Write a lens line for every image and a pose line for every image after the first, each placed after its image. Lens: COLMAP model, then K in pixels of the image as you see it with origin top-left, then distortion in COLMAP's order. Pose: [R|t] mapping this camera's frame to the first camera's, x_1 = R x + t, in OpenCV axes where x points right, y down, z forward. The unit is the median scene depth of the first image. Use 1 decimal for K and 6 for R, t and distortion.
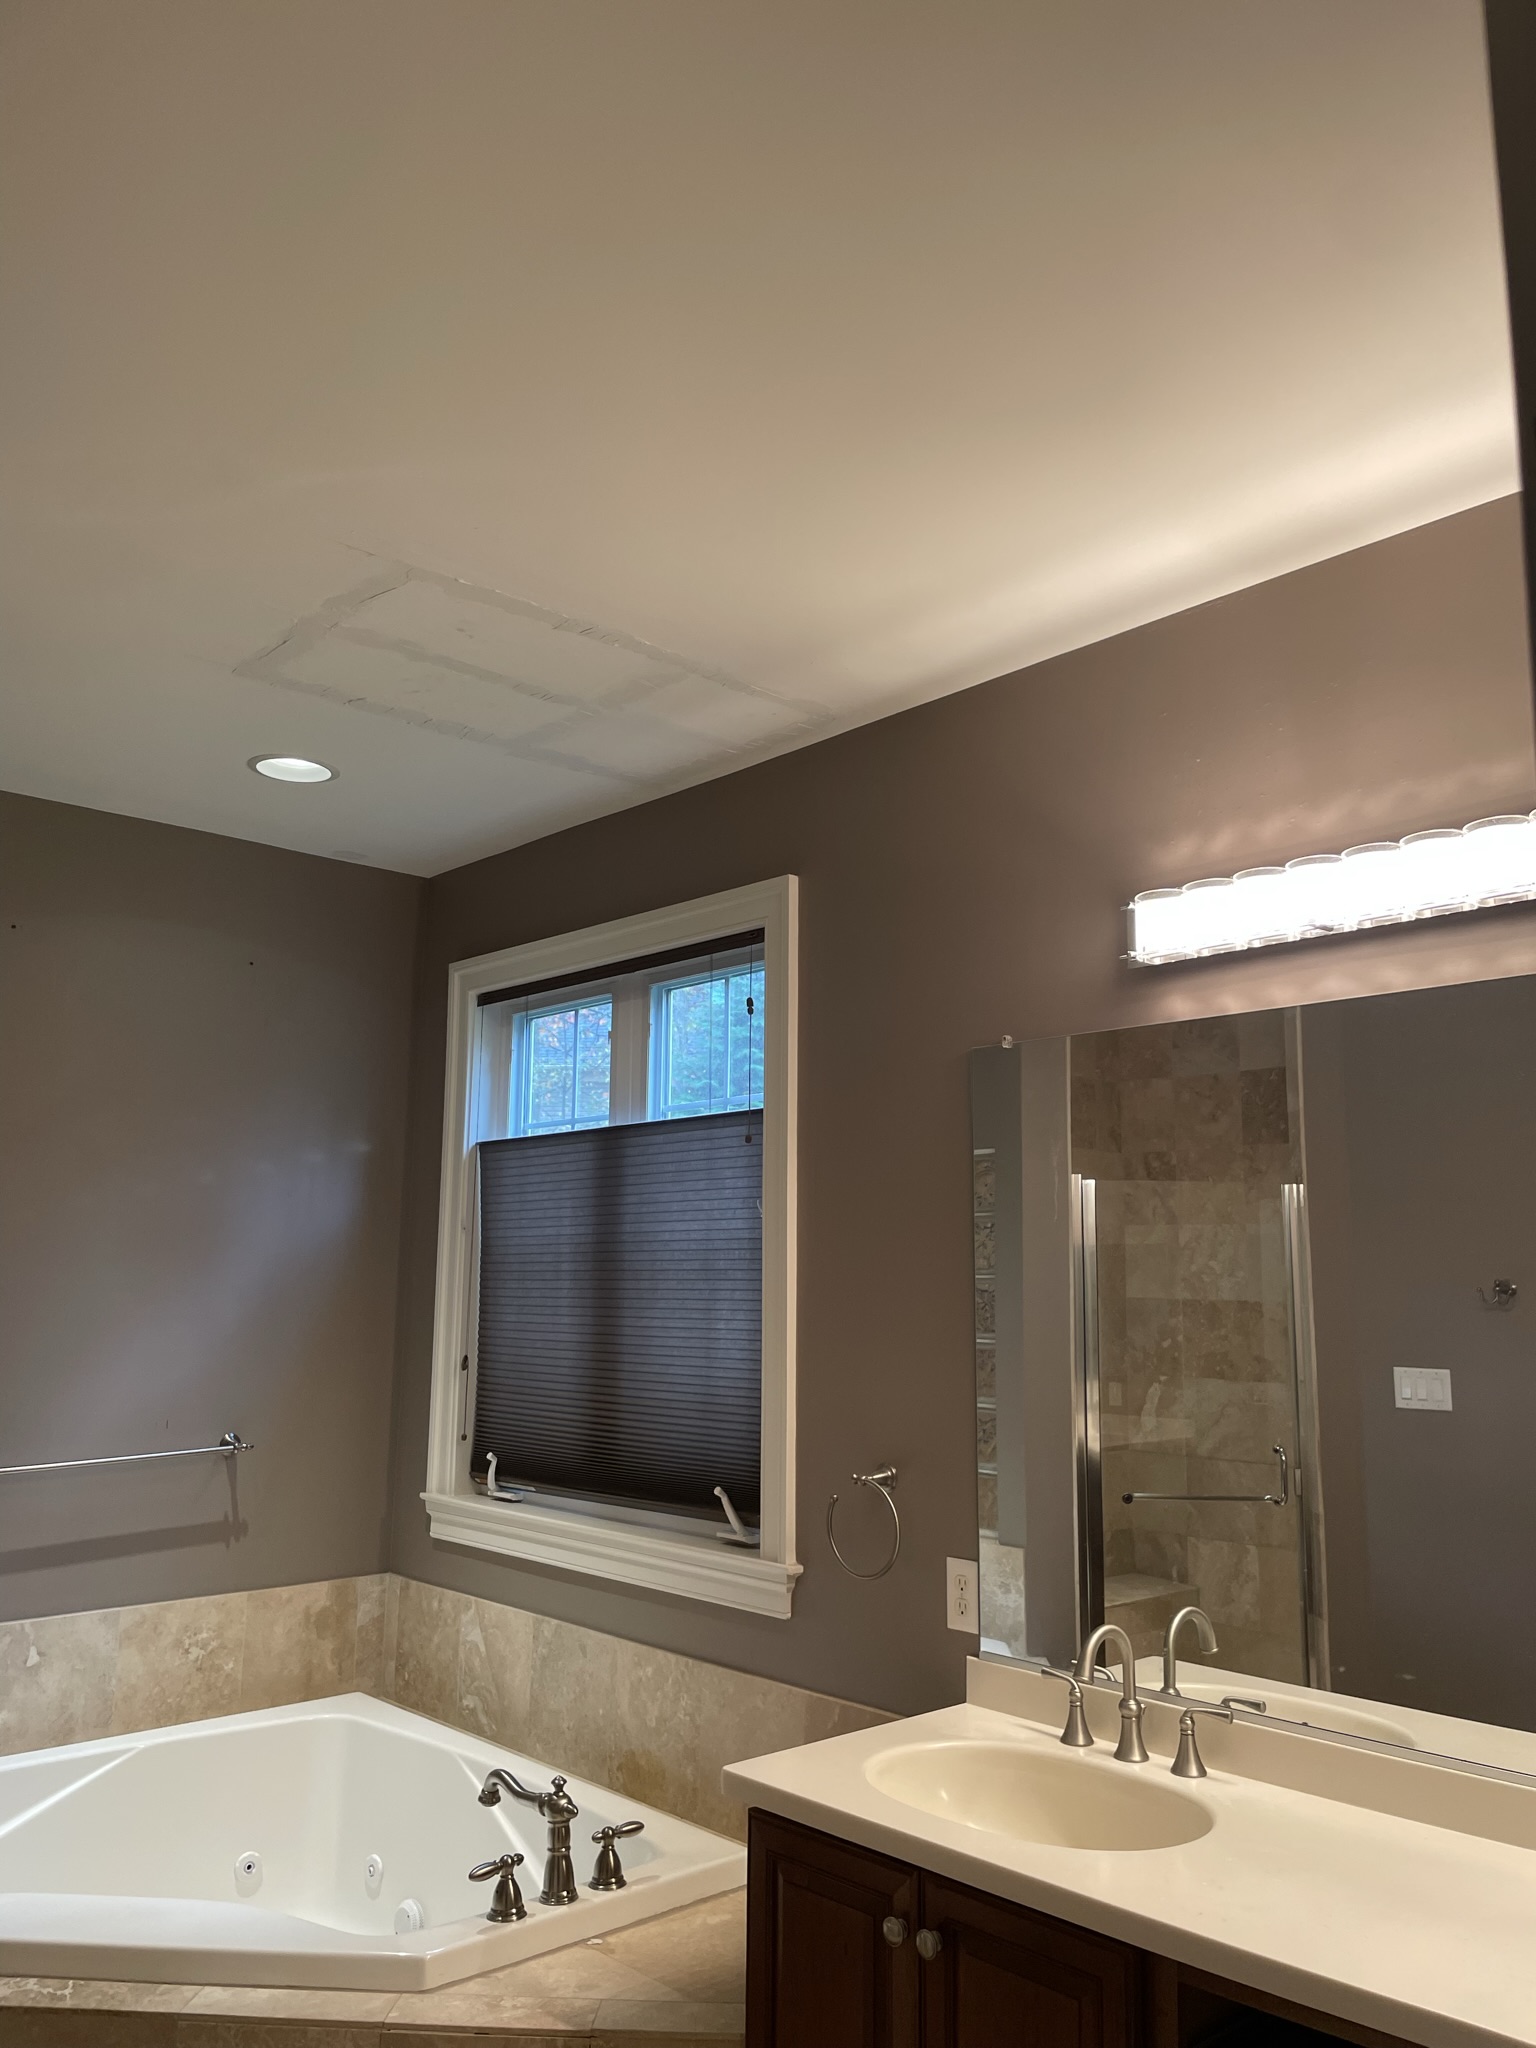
lens RADIAL K [[1554.4, 0, 774.8], [0, 1554.4, 1027.1], [0, 0, 1]] dist [0.083194, -0.112799]
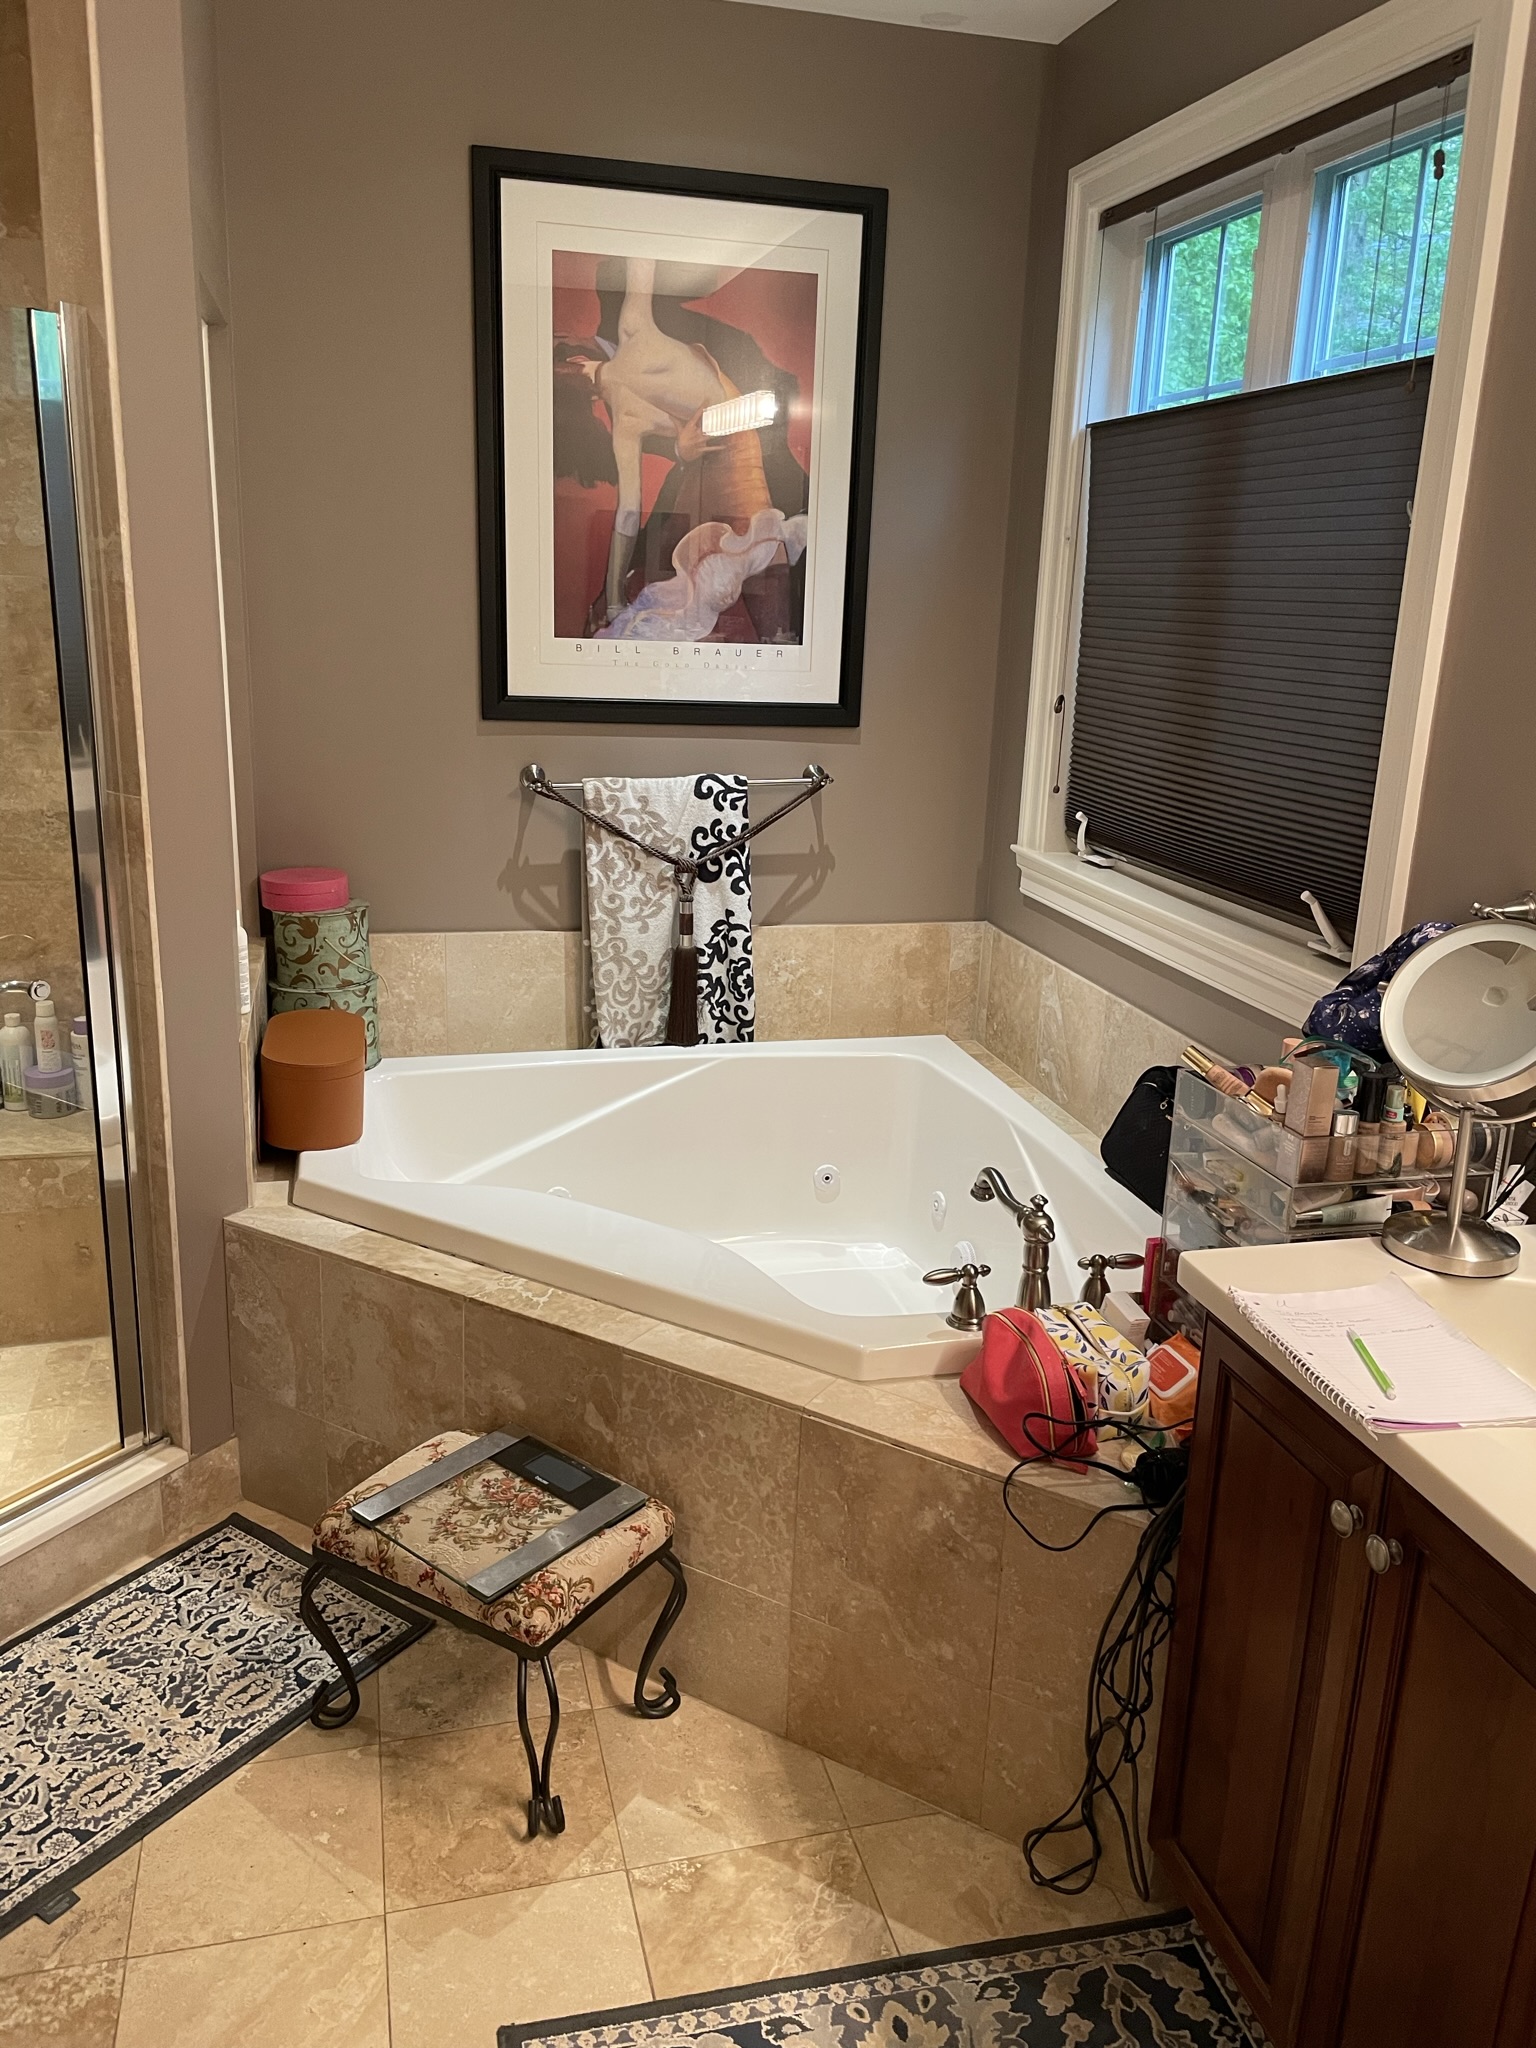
lens RADIAL K [[1554.4, 0, 780.7], [0, 1554.4, 1009.3], [0, 0, 1]] dist [0.083194, -0.112799]
pose [[0.881877, 0.145627, -0.448425, 0.086838], [0.051071, 0.916002, 0.397910, 0.025750], [0.468705, -0.373809, 0.800364, 0.228013]]
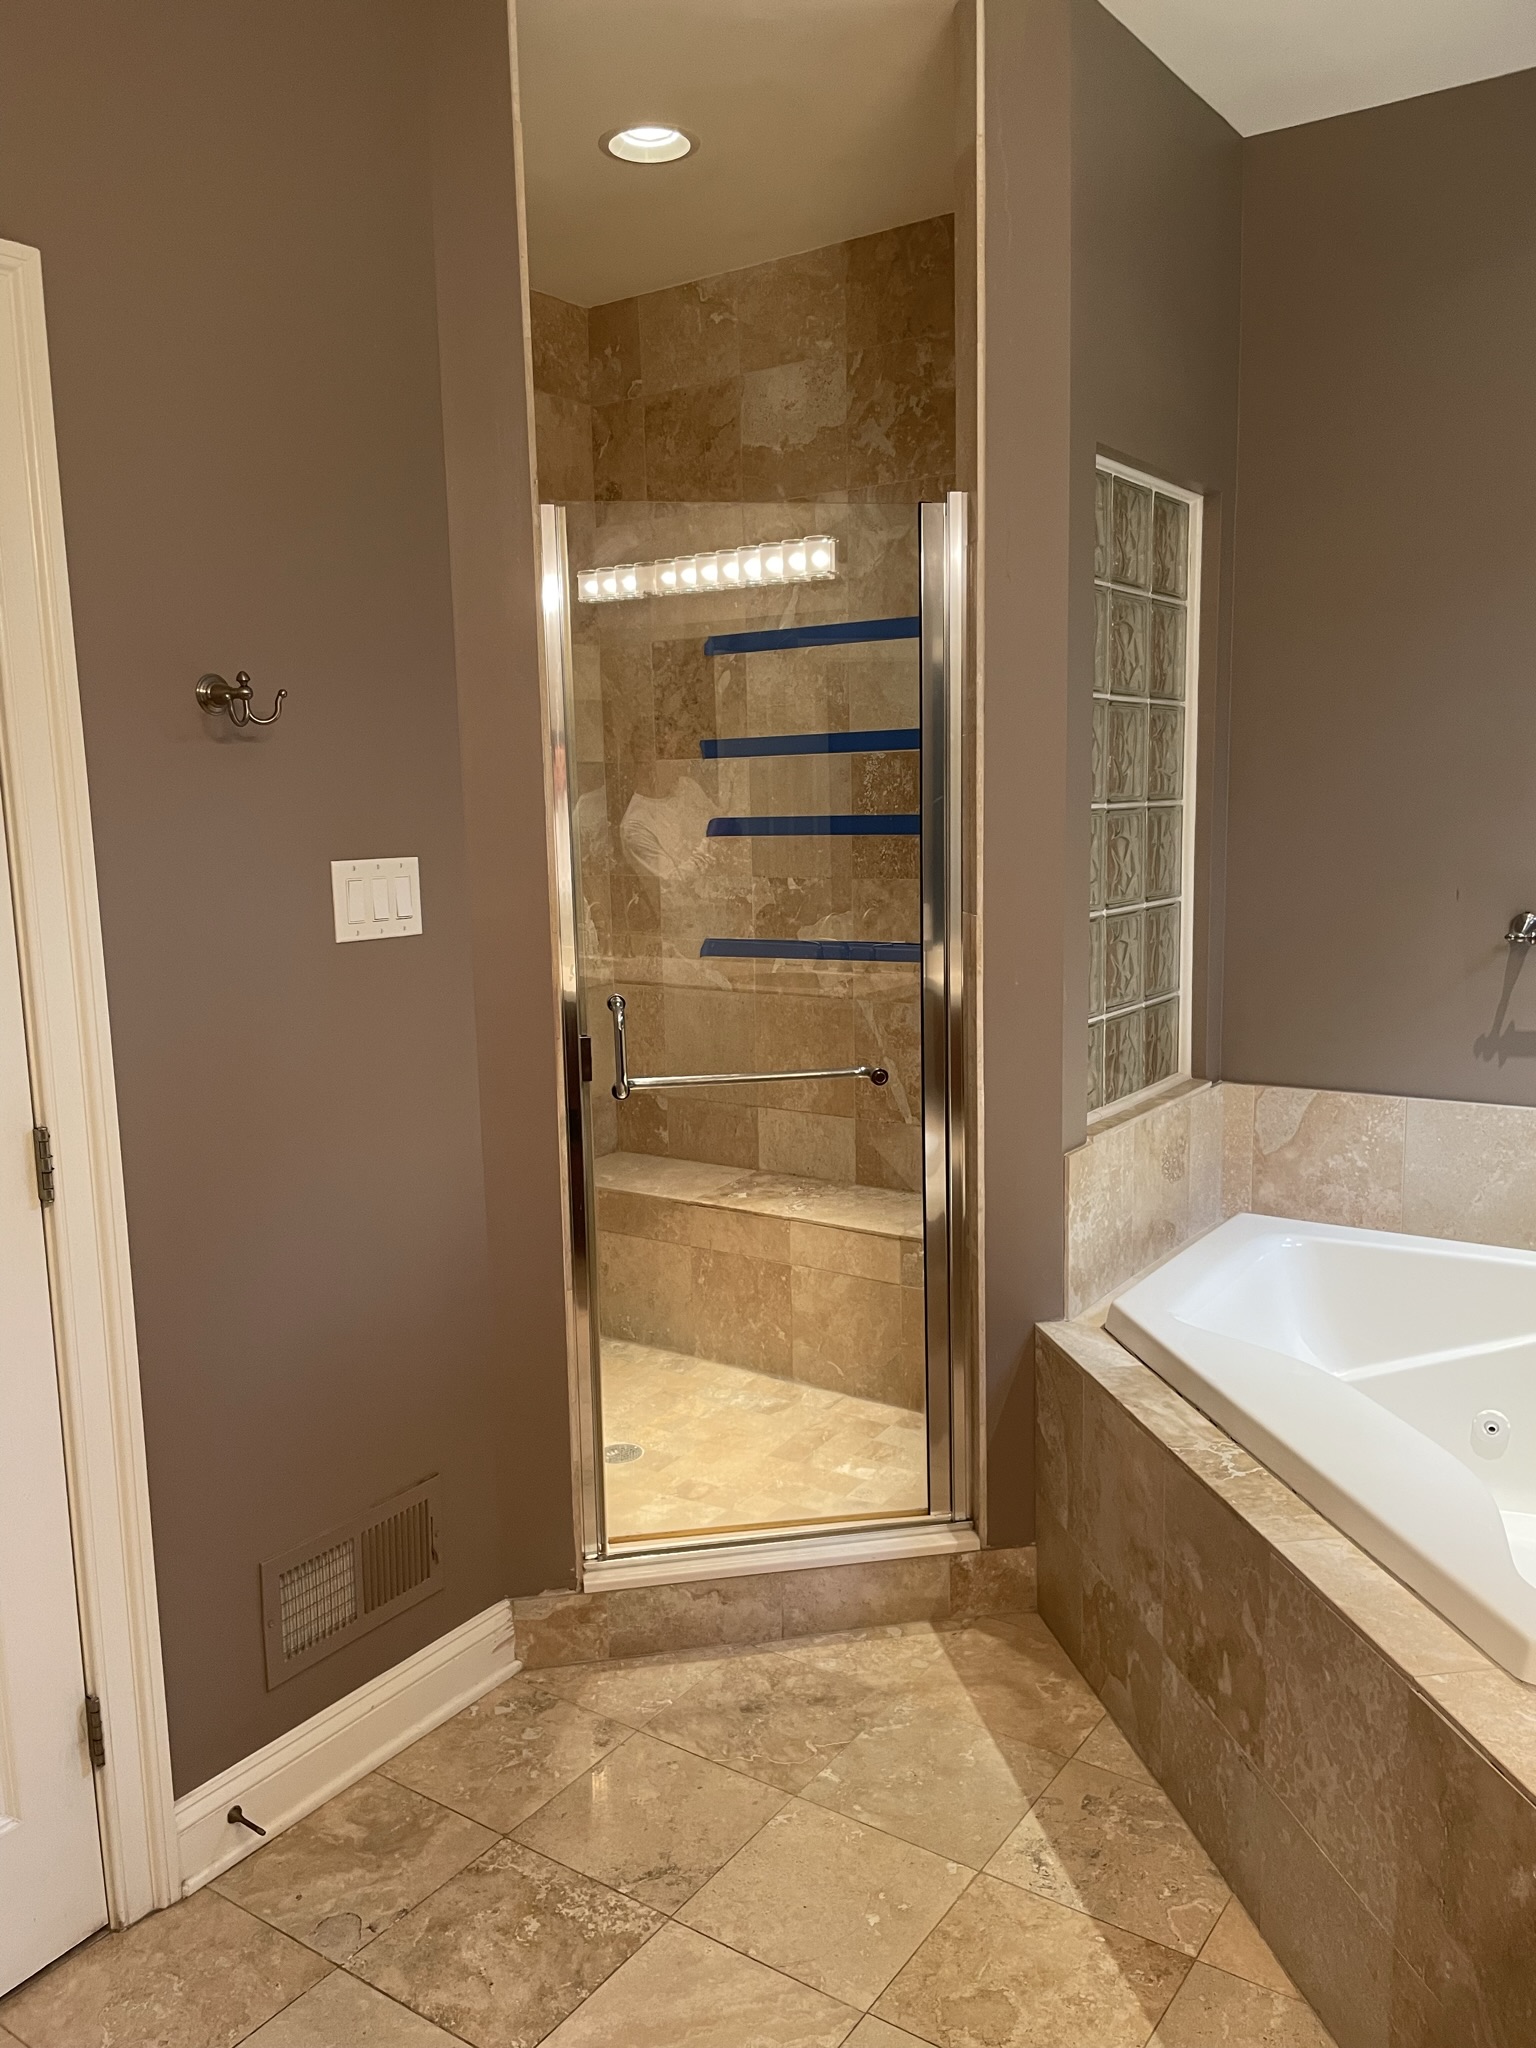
lens RADIAL K [[1554.4, 0, 751.7], [0, 1554.4, 1021.7], [0, 0, 1]] dist [0.083194, -0.112799]
pose [[0.204762, 0.123670, -0.970968, 0.250349], [0.189929, 0.968112, 0.163359, 0.108911], [0.960208, -0.217864, 0.174744, 0.443357]]
